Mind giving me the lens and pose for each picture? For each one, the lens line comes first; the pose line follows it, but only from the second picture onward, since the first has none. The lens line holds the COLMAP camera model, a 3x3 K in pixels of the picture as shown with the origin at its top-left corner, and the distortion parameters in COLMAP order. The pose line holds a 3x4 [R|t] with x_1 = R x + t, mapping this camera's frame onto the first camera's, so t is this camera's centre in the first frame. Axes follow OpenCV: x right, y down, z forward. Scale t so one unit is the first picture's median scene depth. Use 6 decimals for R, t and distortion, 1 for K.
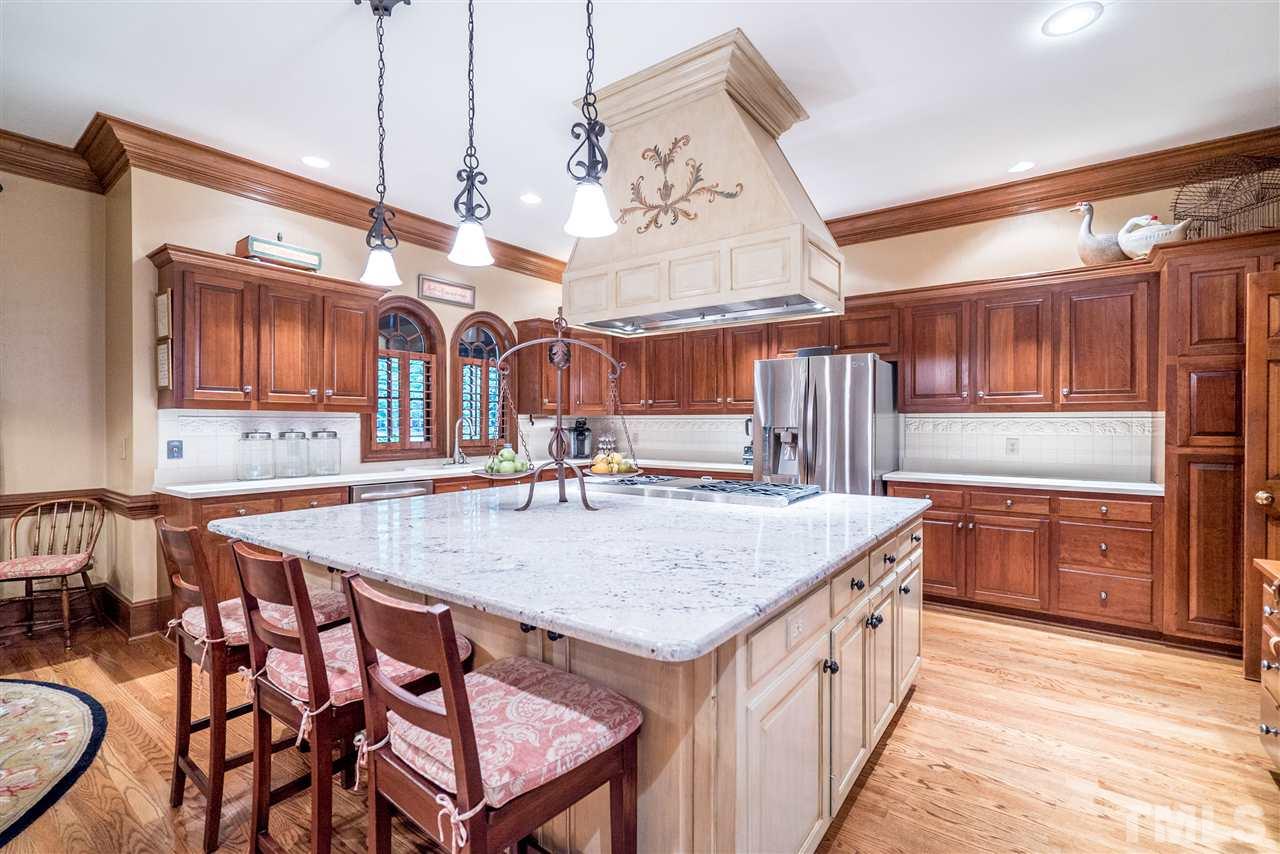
lens RADIAL K [[576.3, 0, 640.0], [0, 576.3, 427.0], [0, 0, 1]] dist [-0.002166, 0.001166]
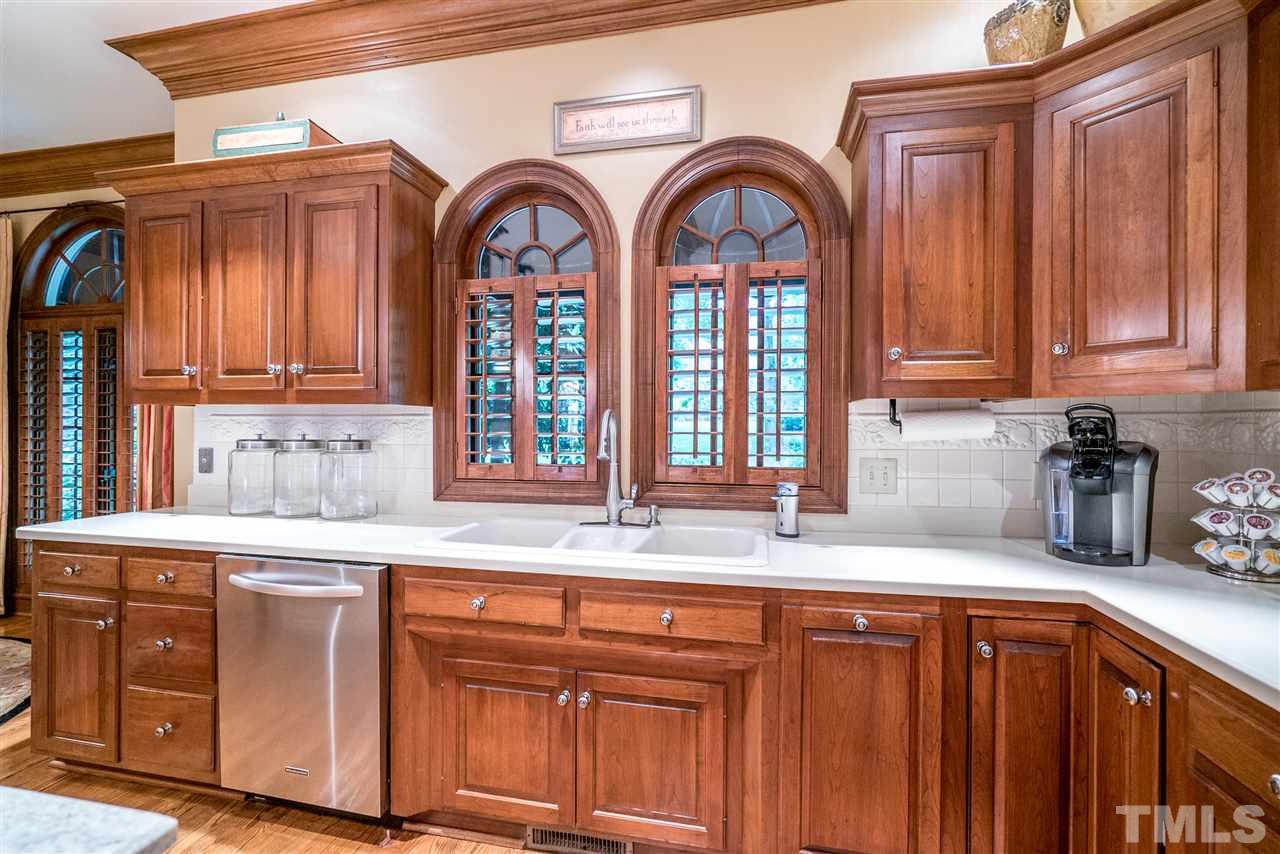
lens RADIAL K [[576.3, 0, 640.0], [0, 576.3, 427.0], [0, 0, 1]] dist [-0.002166, 0.001166]
pose [[0.404377, 0.005244, -0.914577, 0.070136], [-0.007650, 0.999968, 0.002351, -0.006650], [0.914560, 0.006046, 0.404404, 0.870198]]
